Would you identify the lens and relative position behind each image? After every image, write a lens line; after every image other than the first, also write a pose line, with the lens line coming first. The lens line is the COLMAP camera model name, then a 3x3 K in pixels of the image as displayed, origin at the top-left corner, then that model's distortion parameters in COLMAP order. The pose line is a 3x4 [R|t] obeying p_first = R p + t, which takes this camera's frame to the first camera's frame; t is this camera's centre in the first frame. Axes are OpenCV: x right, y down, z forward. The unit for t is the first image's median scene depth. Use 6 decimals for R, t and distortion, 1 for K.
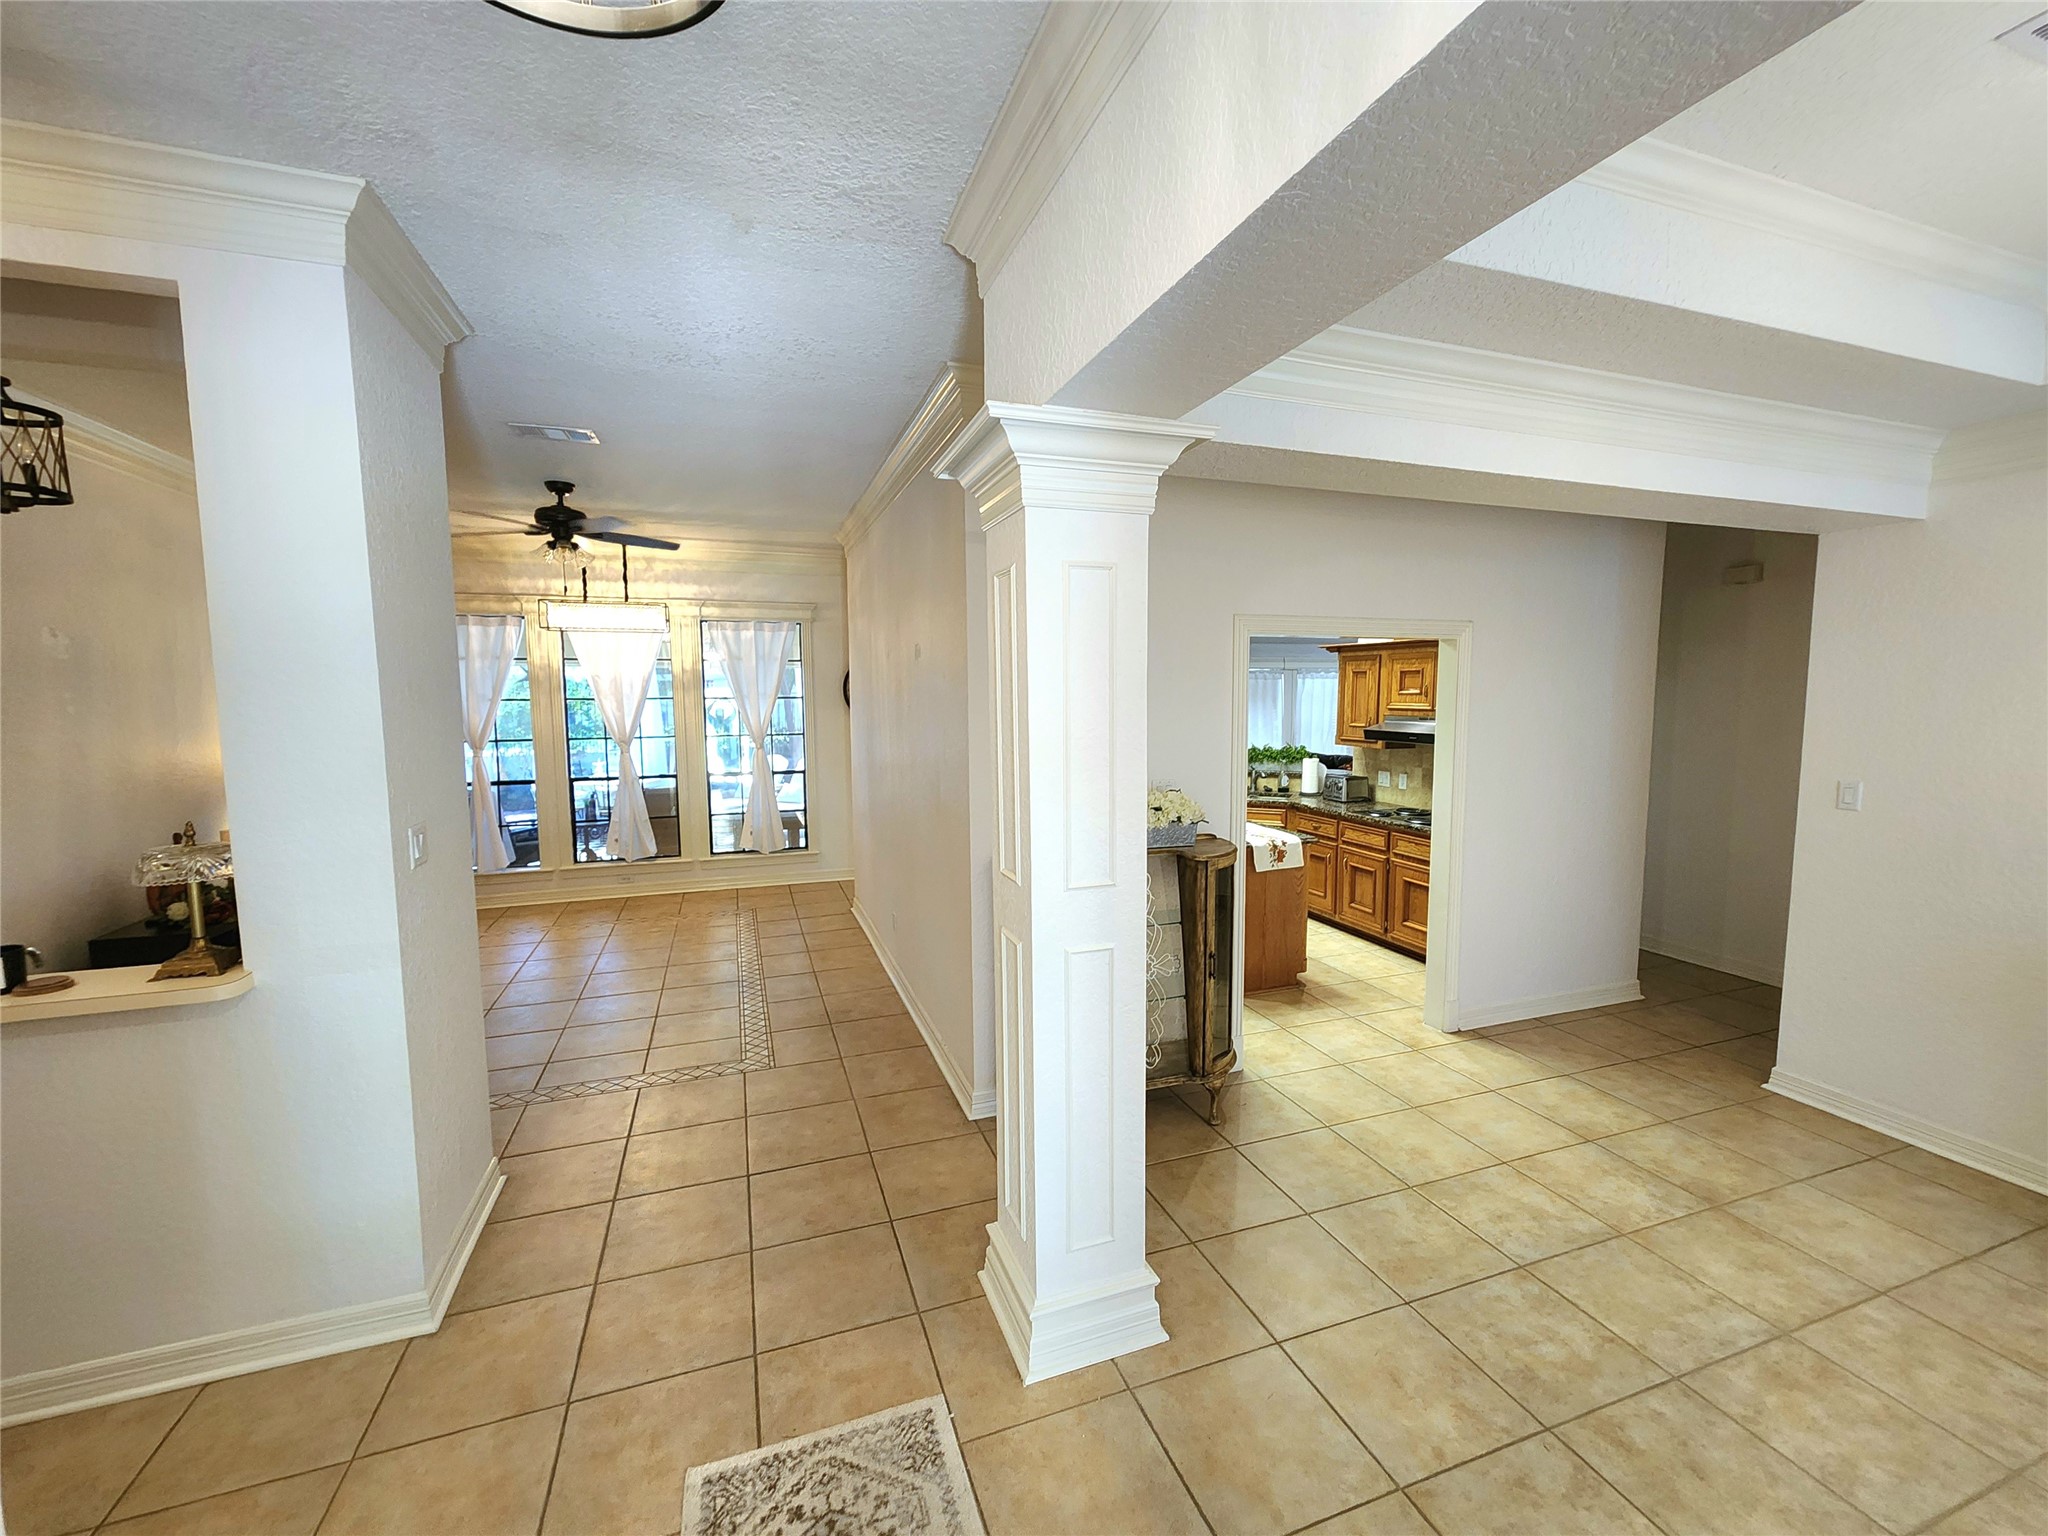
lens RADIAL K [[836.0, 0, 1031.0], [0, 836.0, 768.5], [0, 0, 1]] dist [0.000770, -0.000863]
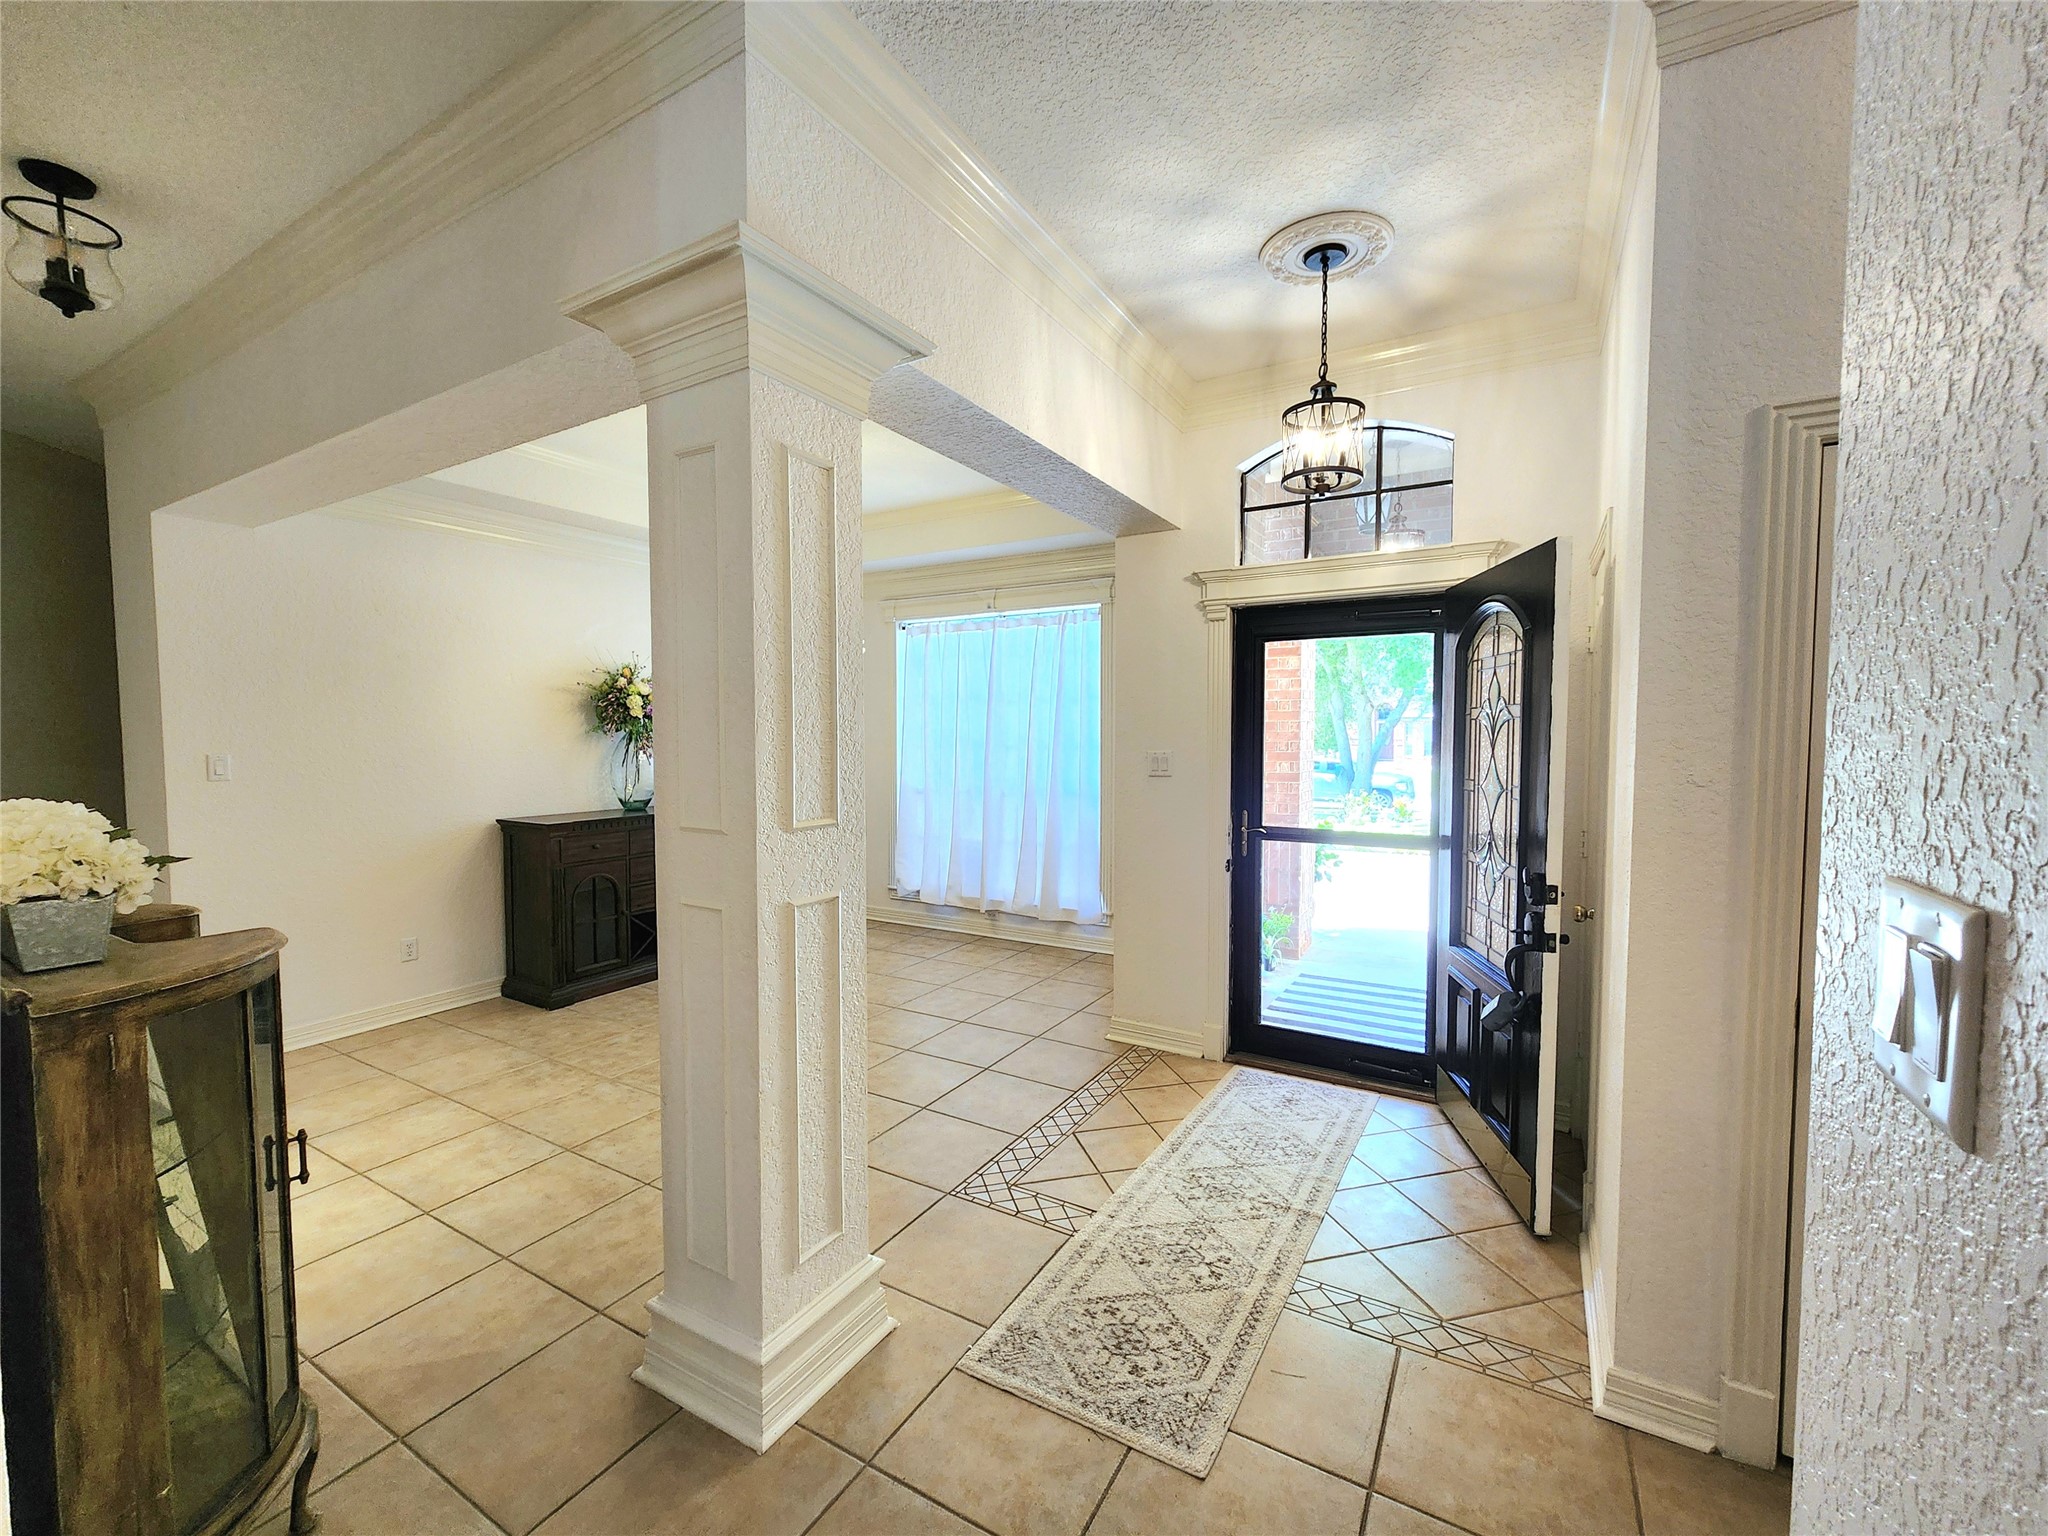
lens RADIAL K [[836.0, 0, 1037.9], [0, 836.0, 768.6], [0, 0, 1]] dist [0.000770, -0.000863]
pose [[-0.644928, -0.029217, 0.763685, -0.738770], [0.075604, 0.991928, 0.101796, 0.006699], [-0.760495, 0.123389, -0.637513, 1.250680]]
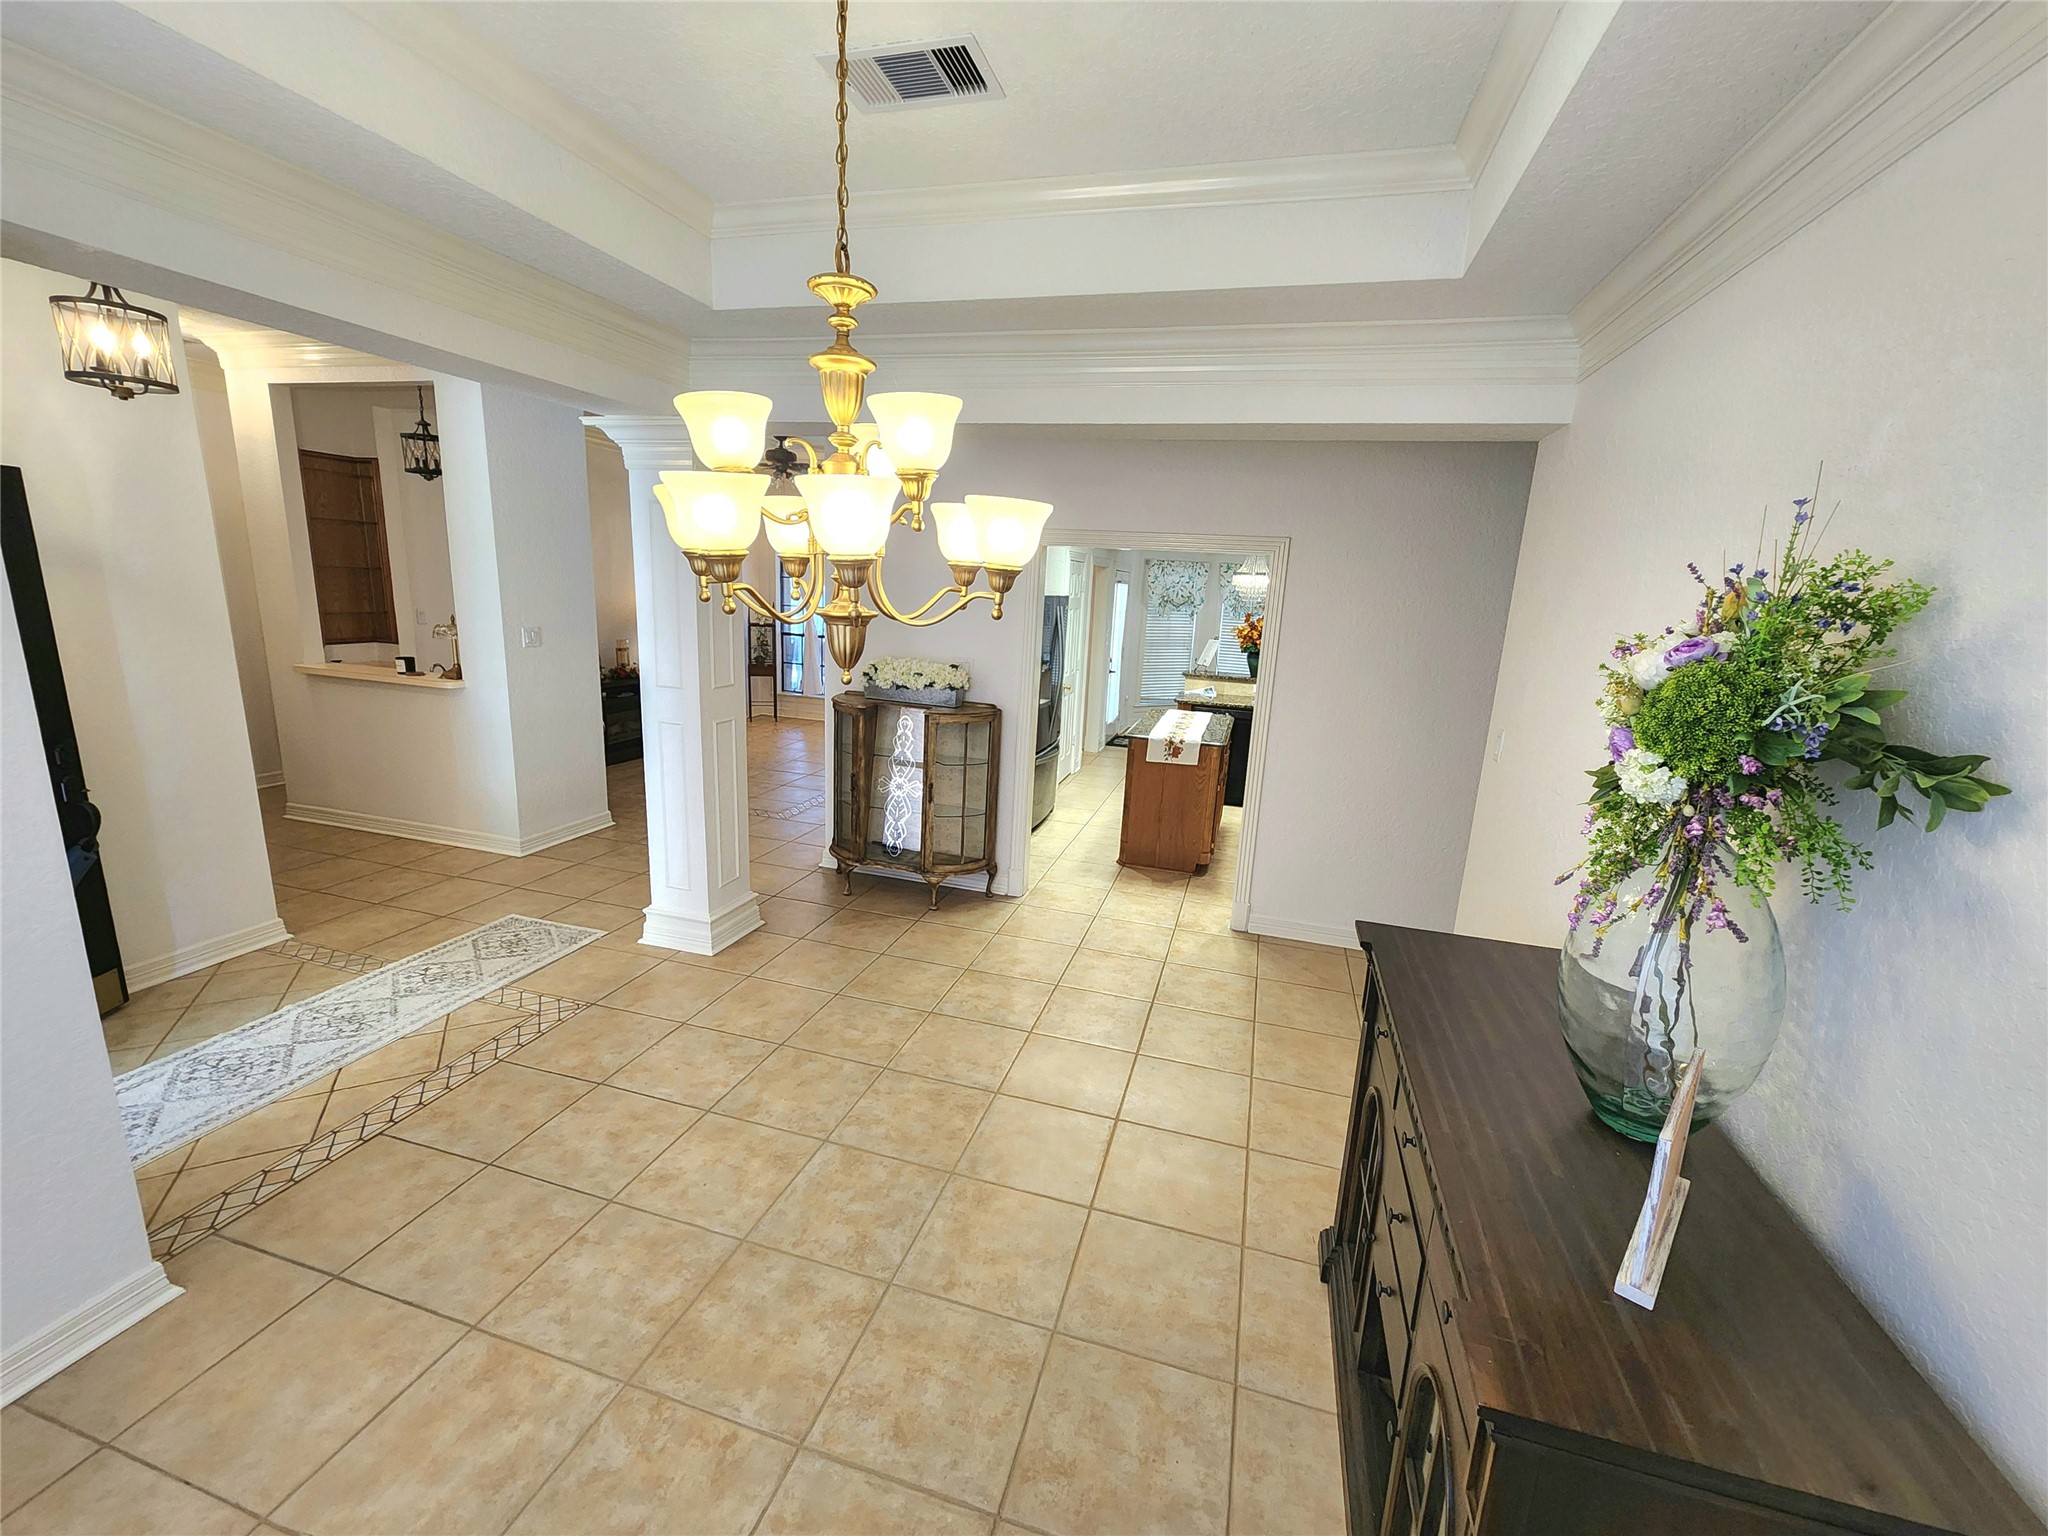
lens RADIAL K [[836.0, 0, 1034.0], [0, 836.0, 763.5], [0, 0, 1]] dist [0.000770, -0.000863]
pose [[0.812168, 0.170386, -0.557989, 1.517343], [-0.110671, 0.984033, 0.139397, -0.025897], [0.572831, -0.051460, 0.818056, -0.018503]]
